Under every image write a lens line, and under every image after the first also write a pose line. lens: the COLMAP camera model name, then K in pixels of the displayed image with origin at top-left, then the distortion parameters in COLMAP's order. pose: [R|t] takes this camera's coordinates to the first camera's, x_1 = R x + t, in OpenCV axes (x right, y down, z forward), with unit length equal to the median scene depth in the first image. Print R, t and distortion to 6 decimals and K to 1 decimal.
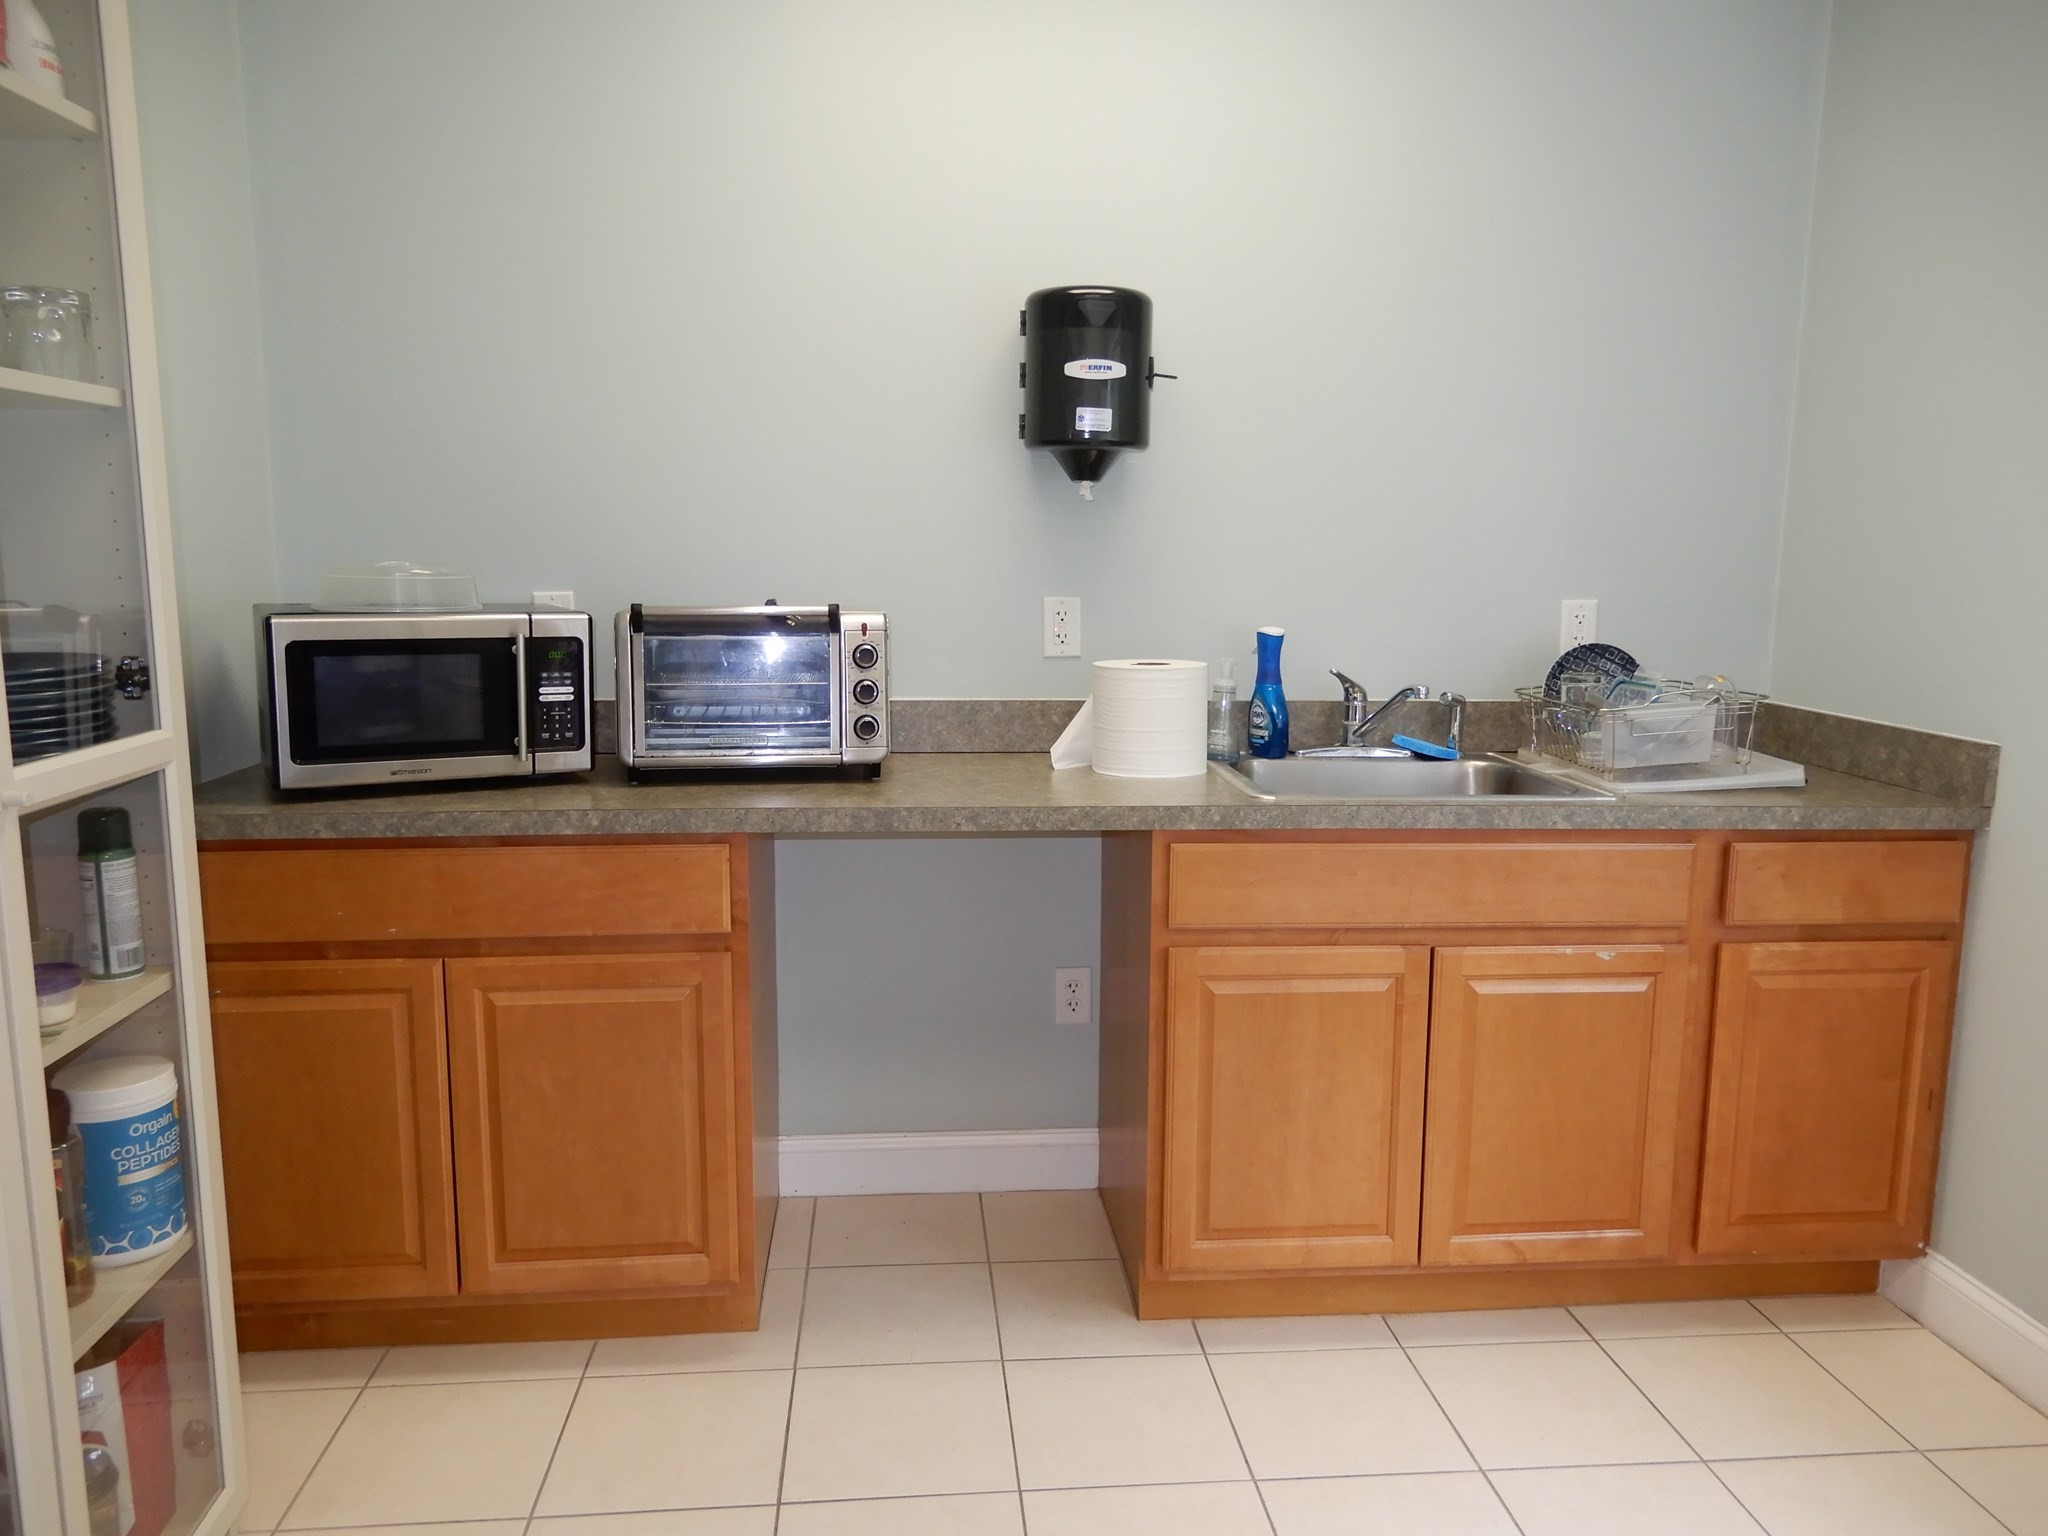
lens RADIAL K [[1461.6, 0, 1023.4], [0, 1461.6, 761.8], [0, 0, 1]] dist [0.013634, -0.001593]
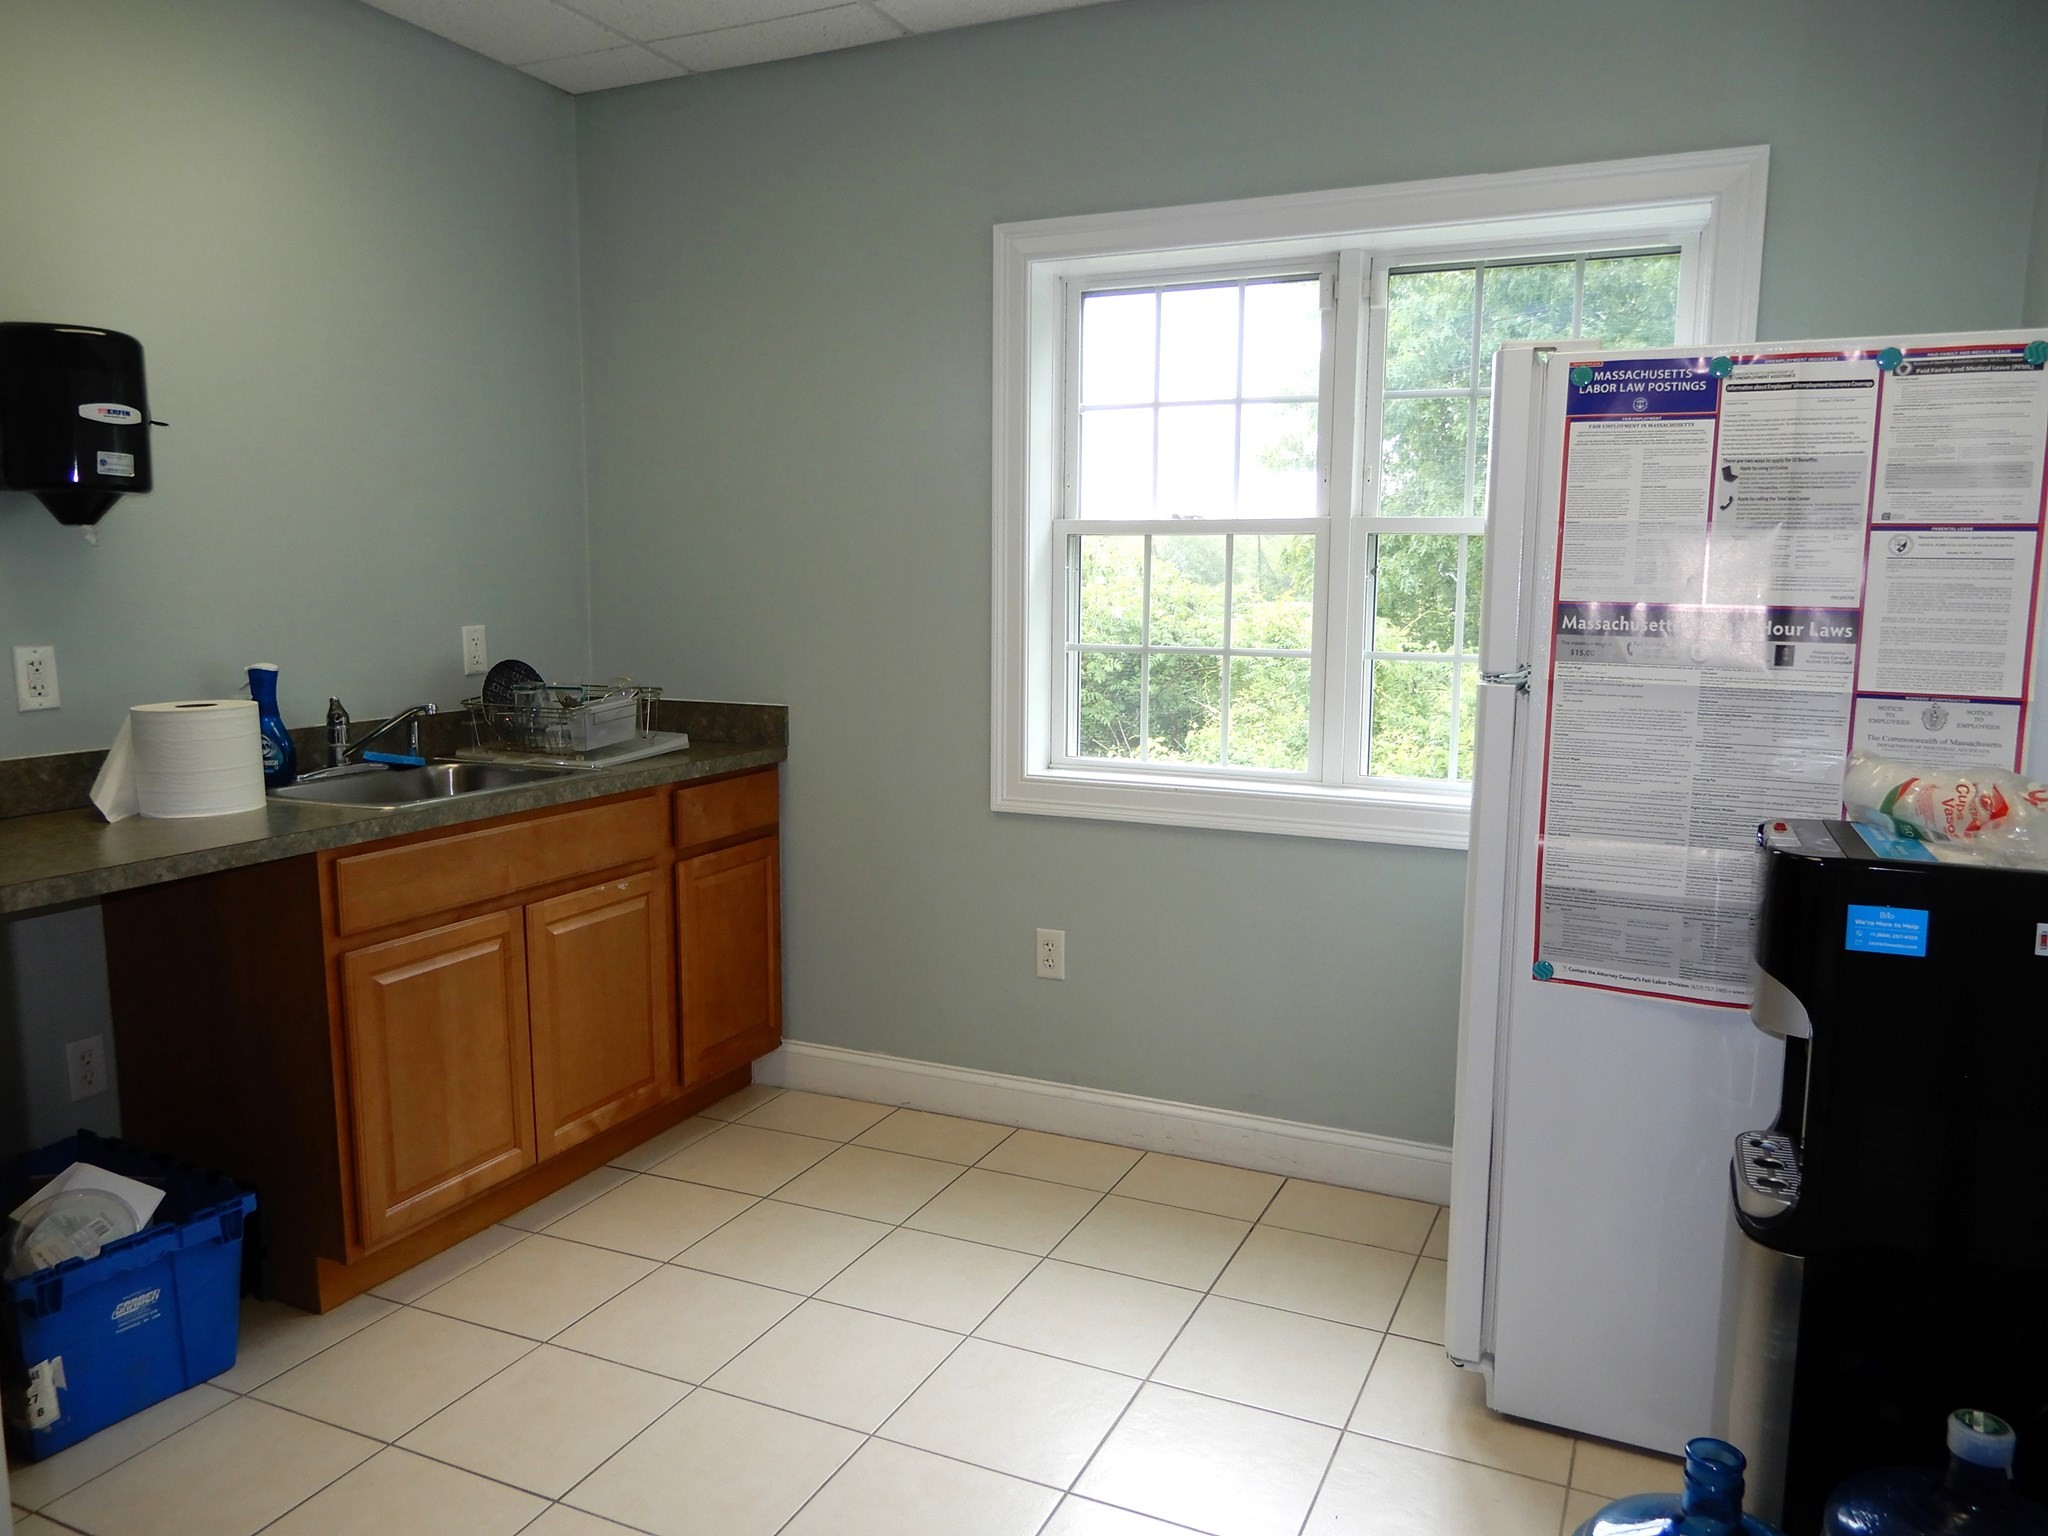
lens RADIAL K [[1461.6, 0, 1023.0], [0, 1461.6, 772.2], [0, 0, 1]] dist [0.013634, -0.001593]
pose [[0.503057, -0.127717, 0.854764, -0.540939], [0.132713, 0.988706, 0.069624, -0.016638], [-0.854003, 0.078413, 0.514325, -0.018557]]
